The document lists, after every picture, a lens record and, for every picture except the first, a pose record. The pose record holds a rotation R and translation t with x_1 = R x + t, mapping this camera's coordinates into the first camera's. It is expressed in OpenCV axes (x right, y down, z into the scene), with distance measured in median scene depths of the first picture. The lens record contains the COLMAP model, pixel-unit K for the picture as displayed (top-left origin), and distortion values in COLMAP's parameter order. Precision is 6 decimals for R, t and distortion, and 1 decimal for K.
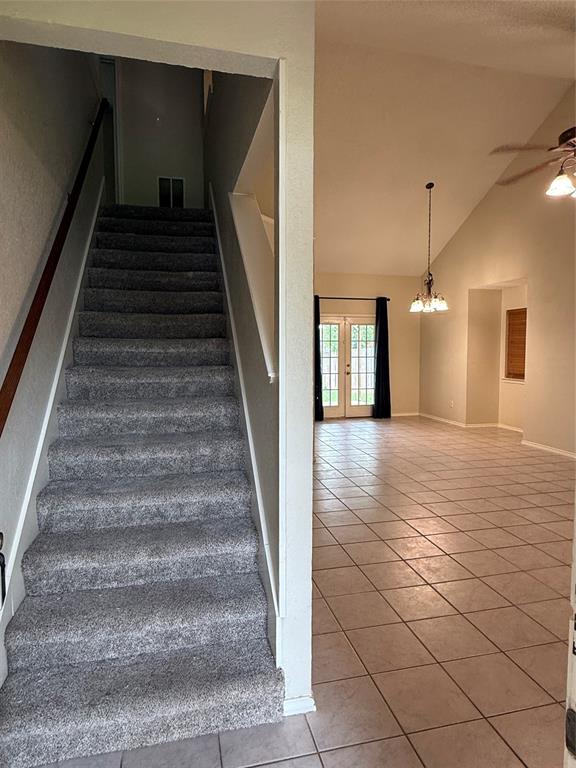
lens RADIAL K [[527.9, 0, 288.0], [0, 527.9, 384.0], [0, 0, 1]] dist [0.004005, 0.001712]
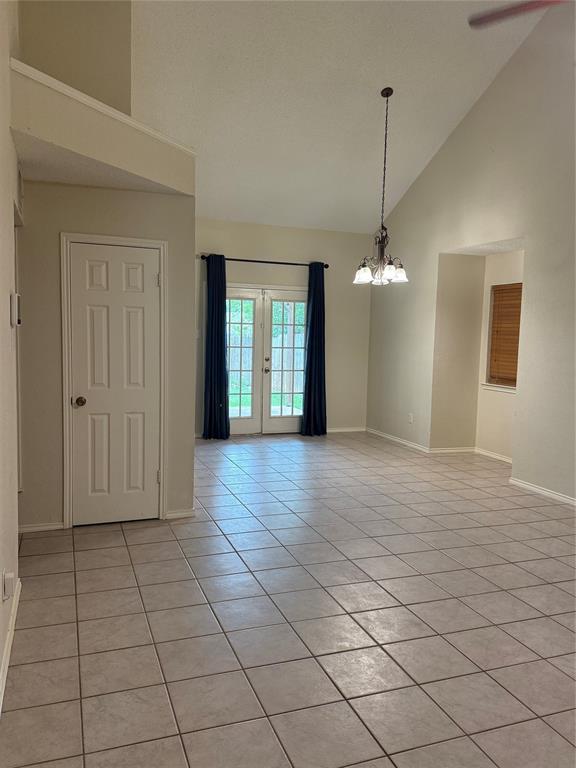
lens RADIAL K [[593.8, 0, 288.0], [0, 593.8, 384.0], [0, 0, 1]] dist [0.043437, -0.004002]
pose [[0.996036, 0.015865, 0.087522, 0.079034], [-0.018640, 0.999346, 0.030974, -0.029553], [-0.086974, -0.032483, 0.995681, 0.233817]]
